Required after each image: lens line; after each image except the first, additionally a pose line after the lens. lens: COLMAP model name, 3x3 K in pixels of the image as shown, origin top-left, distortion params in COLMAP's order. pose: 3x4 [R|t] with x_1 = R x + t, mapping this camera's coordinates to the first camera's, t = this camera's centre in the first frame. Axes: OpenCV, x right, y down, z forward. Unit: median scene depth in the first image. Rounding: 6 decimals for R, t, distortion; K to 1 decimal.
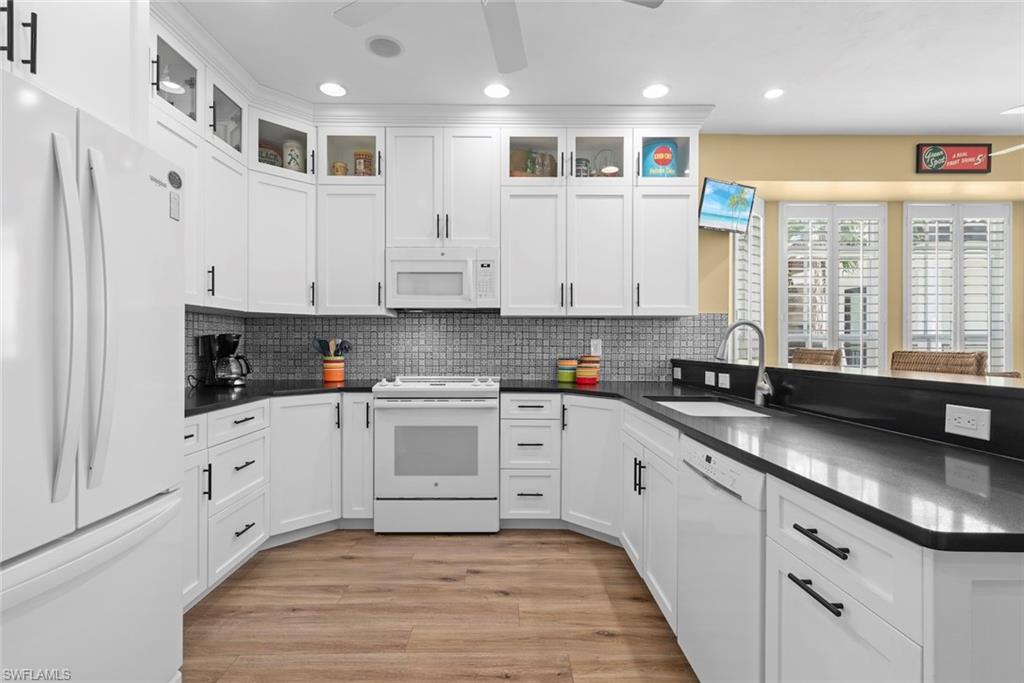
lens RADIAL K [[495.9, 0, 512.0], [0, 495.9, 341.5], [0, 0, 1]] dist [0.006193, 0.000666]
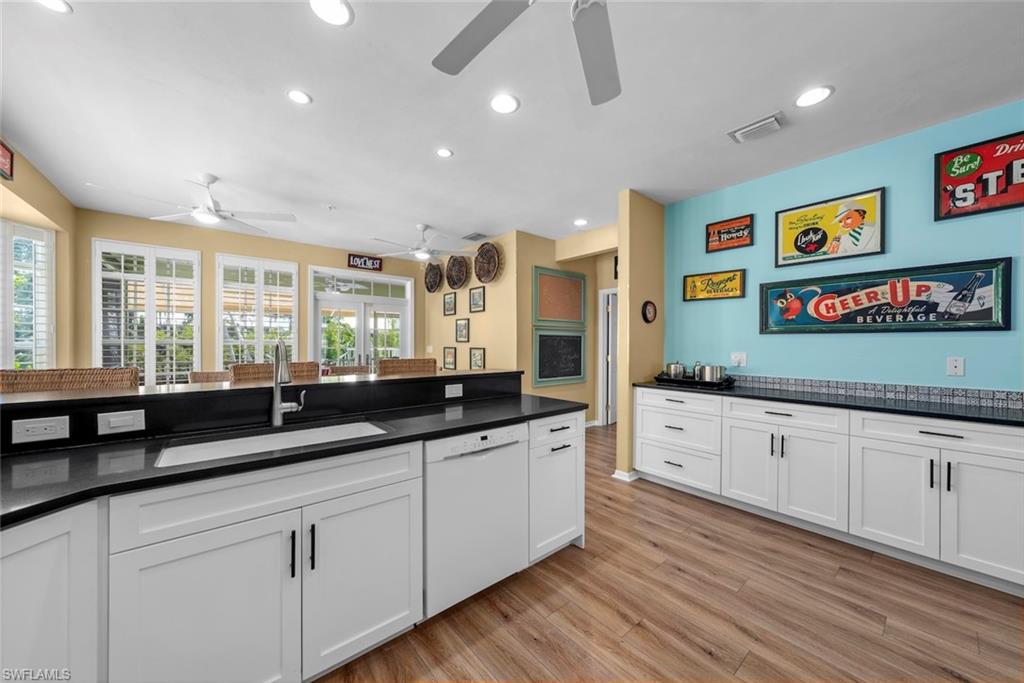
lens RADIAL K [[358.5, 0, 512.0], [0, 358.5, 341.5], [0, 0, 1]] dist [-0.000630, -0.000043]
pose [[-0.625574, -0.002506, 0.780161, -0.254556], [-0.010181, 0.999936, -0.004951, -0.030346], [-0.780099, -0.011040, -0.625559, 0.769914]]
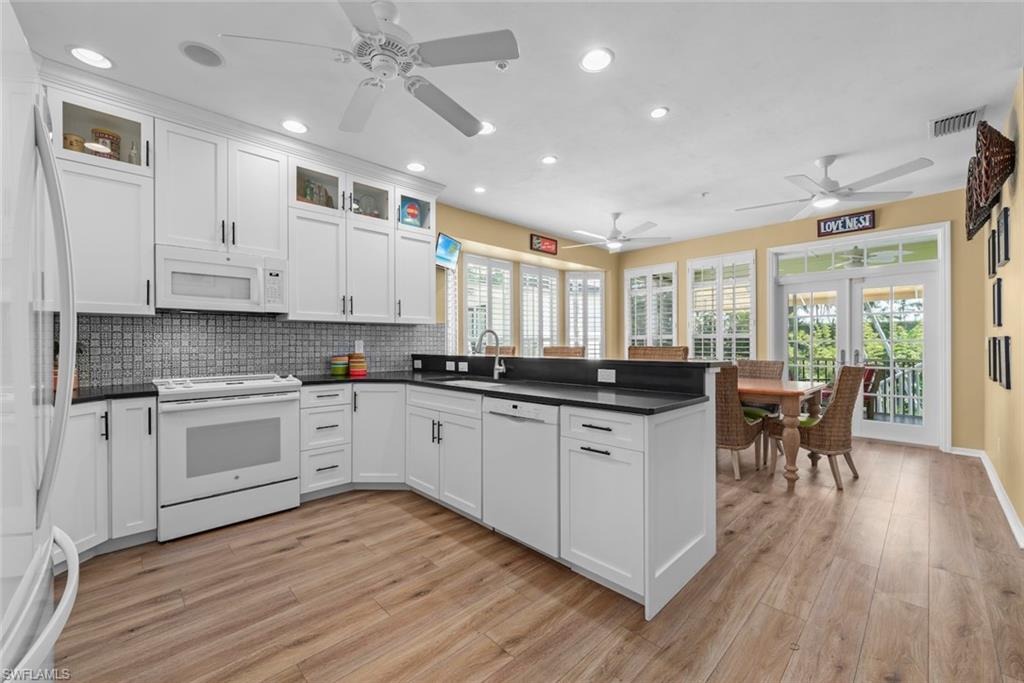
lens RADIAL K [[401.0, 0, 512.0], [0, 401.0, 341.5], [0, 0, 1]] dist [-0.001413, -0.000244]
pose [[0.726975, -0.002936, 0.686657, -0.288286], [0.003035, 0.999995, 0.001063, -0.001601], [-0.686657, 0.001312, 0.726981, -0.025925]]
